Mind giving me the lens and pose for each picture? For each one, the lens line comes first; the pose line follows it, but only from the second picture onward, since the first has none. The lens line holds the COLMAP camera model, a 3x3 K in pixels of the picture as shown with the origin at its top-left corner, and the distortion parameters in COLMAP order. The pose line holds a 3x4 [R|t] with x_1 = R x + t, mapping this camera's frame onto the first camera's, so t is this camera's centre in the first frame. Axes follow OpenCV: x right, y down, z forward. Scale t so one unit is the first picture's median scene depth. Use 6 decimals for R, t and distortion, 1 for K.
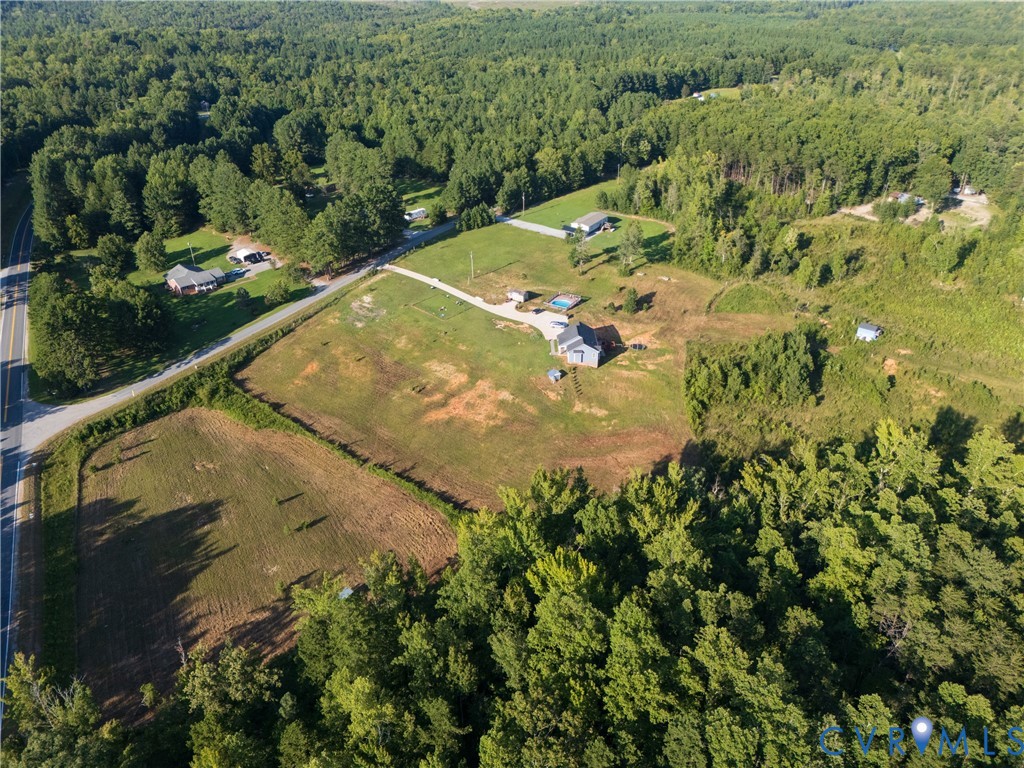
lens RADIAL K [[748.4, 0, 512.0], [0, 748.4, 384.0], [0, 0, 1]] dist [0.081495, -0.077145]
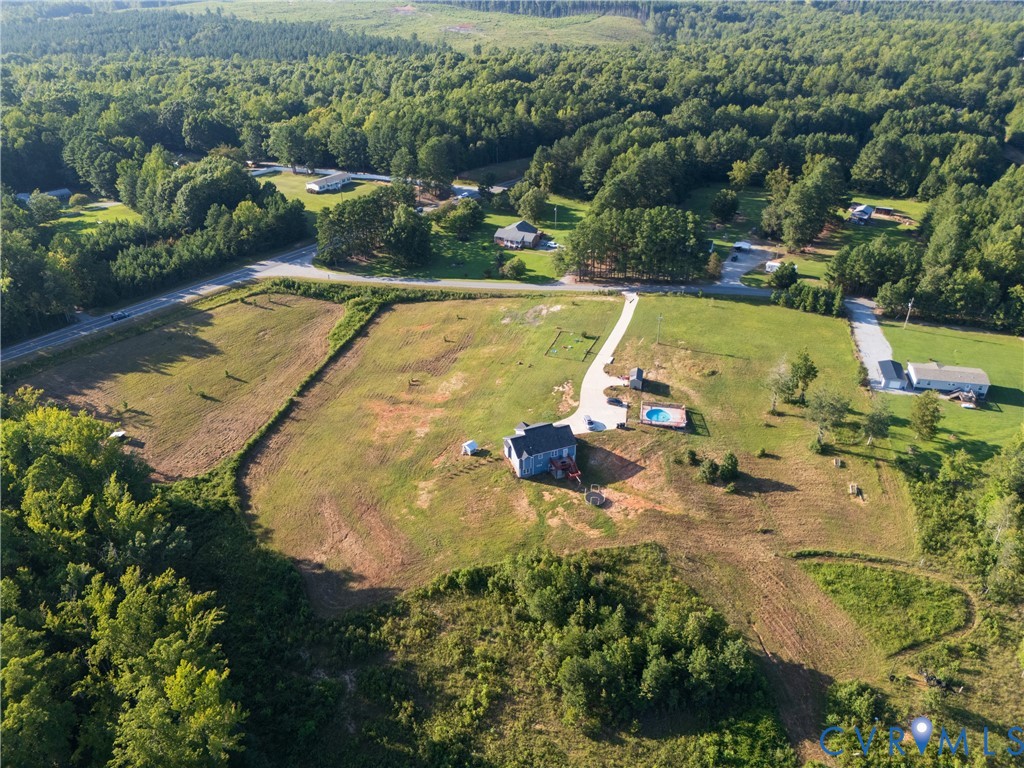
lens RADIAL K [[748.4, 0, 512.0], [0, 748.4, 384.0], [0, 0, 1]] dist [0.081495, -0.077145]
pose [[0.366596, 0.478038, -0.798177, 0.675103], [-0.465332, 0.837100, 0.287627, -0.318731], [0.805651, 0.265974, 0.529324, 0.540254]]
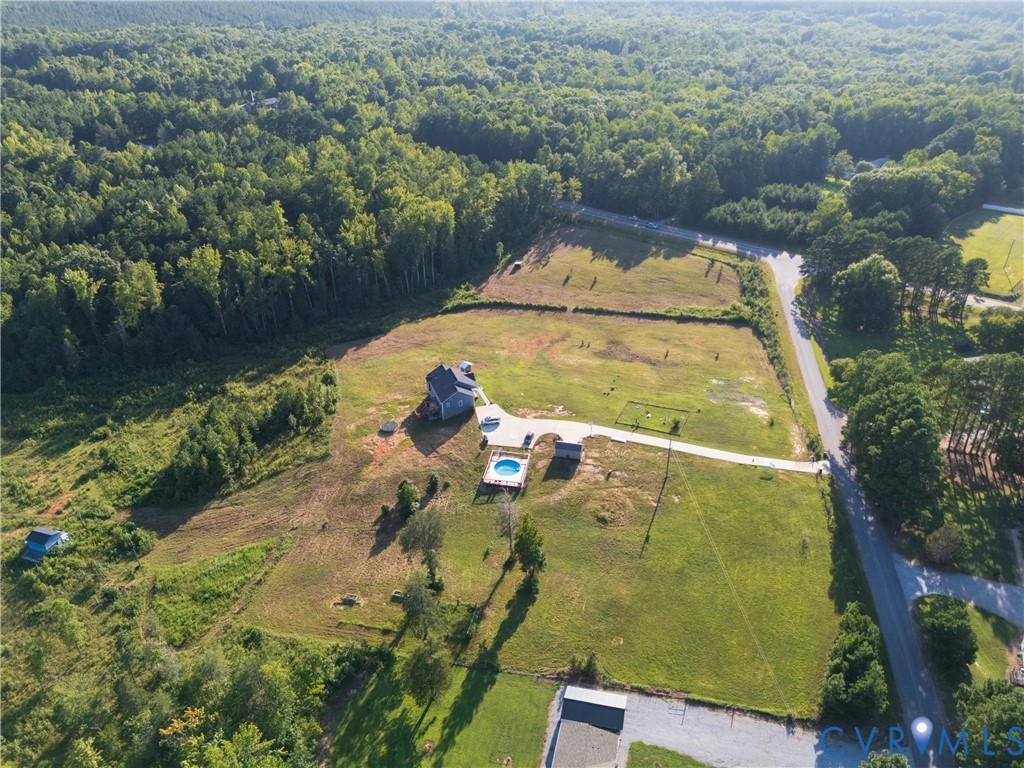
lens RADIAL K [[752.0, 0, 512.0], [0, 752.0, 384.0], [0, 0, 1]] dist [0.070337, -0.073016]
pose [[-0.942259, 0.185516, -0.278803, 0.269104], [-0.152576, 0.503288, 0.850542, -0.819867], [0.298107, 0.843970, -0.445922, 1.405380]]
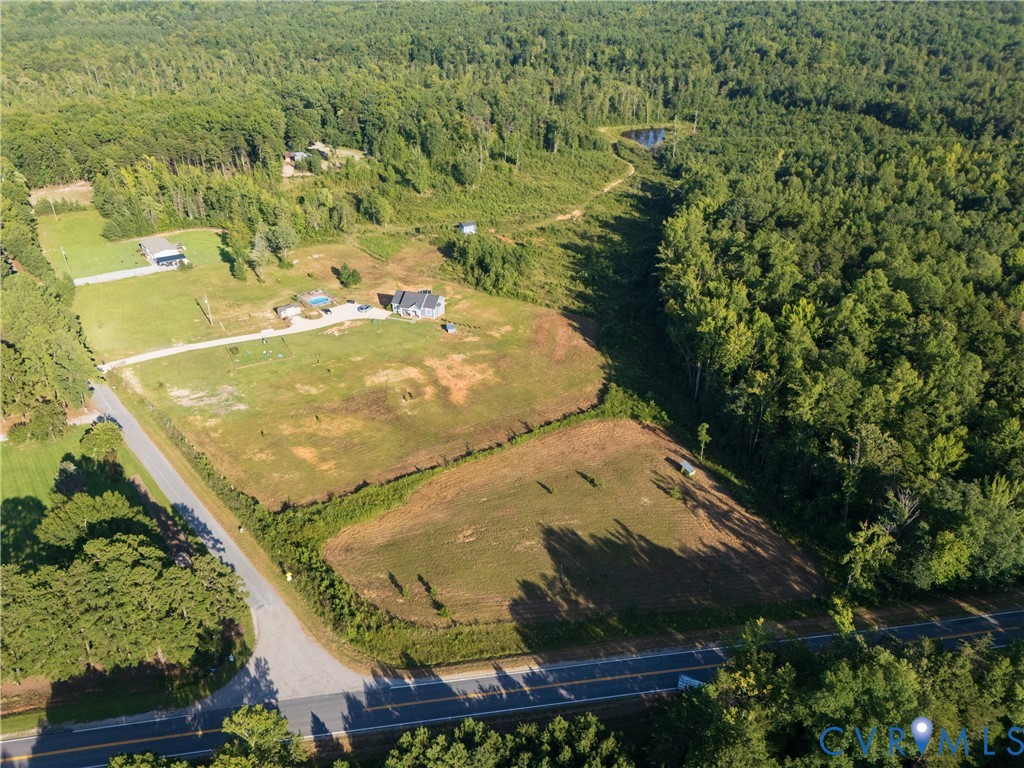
lens RADIAL K [[738.8, 0, 510.4], [0, 738.8, 400.4], [0, 0, 1]] dist [0.054094, -0.041665]
pose [[0.313591, -0.493722, 0.811110, -0.805544], [0.473860, 0.821601, 0.316905, -0.213863], [-0.822872, 0.284974, 0.491602, 0.397781]]
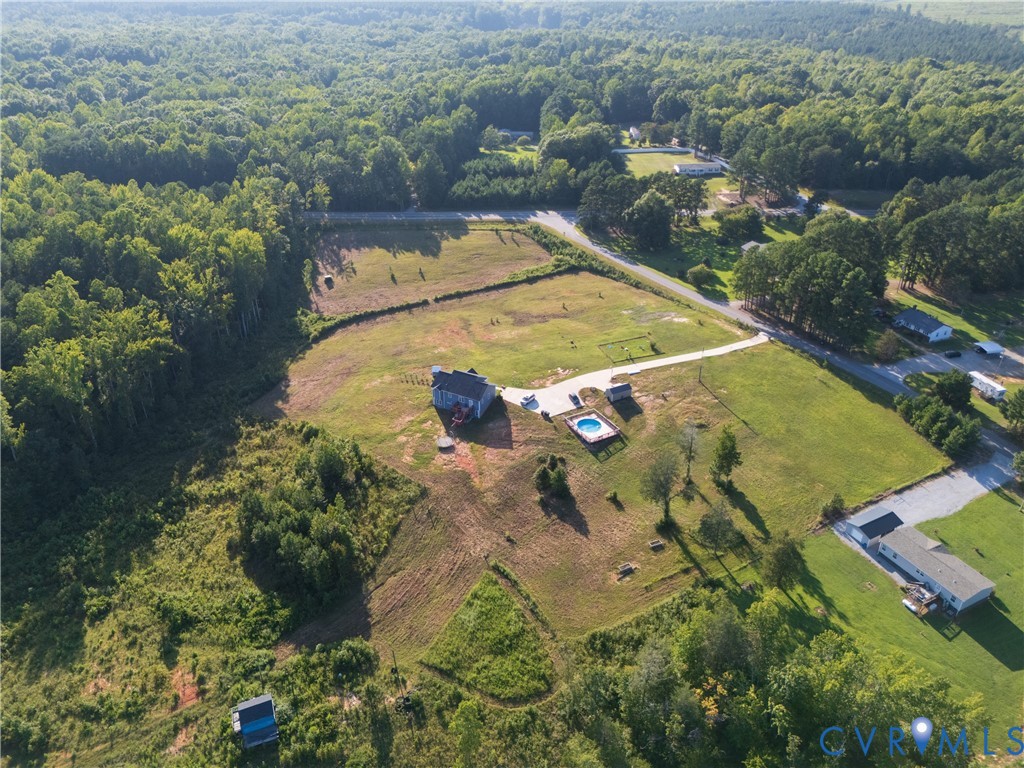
lens RADIAL K [[748.4, 0, 512.0], [0, 748.4, 384.0], [0, 0, 1]] dist [0.081495, -0.077145]
pose [[-0.487823, 0.453259, -0.746047, 0.717419], [-0.434073, 0.615535, 0.657797, -0.660551], [0.757370, 0.644727, -0.103524, 1.124374]]
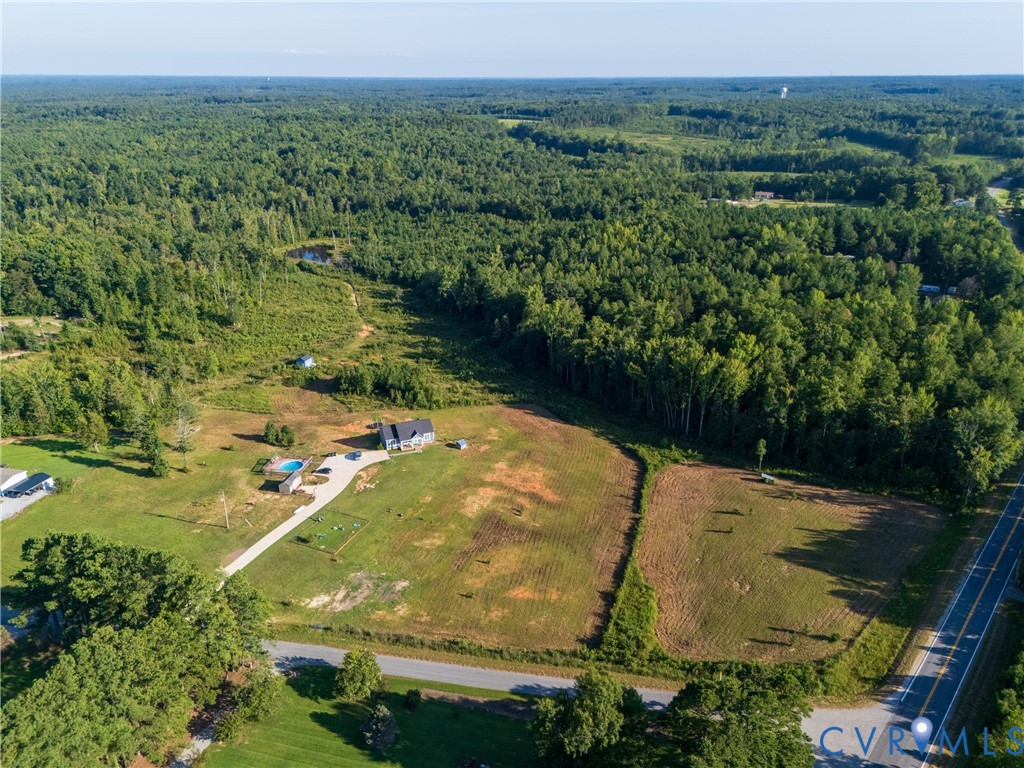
lens RADIAL K [[752.0, 0, 512.0], [0, 752.0, 384.0], [0, 0, 1]] dist [0.070337, -0.073016]
pose [[-0.363057, -0.346458, 0.864960, -0.826573], [0.469990, 0.733464, 0.491060, -0.539901], [-0.804549, 0.584806, -0.103457, 0.946362]]
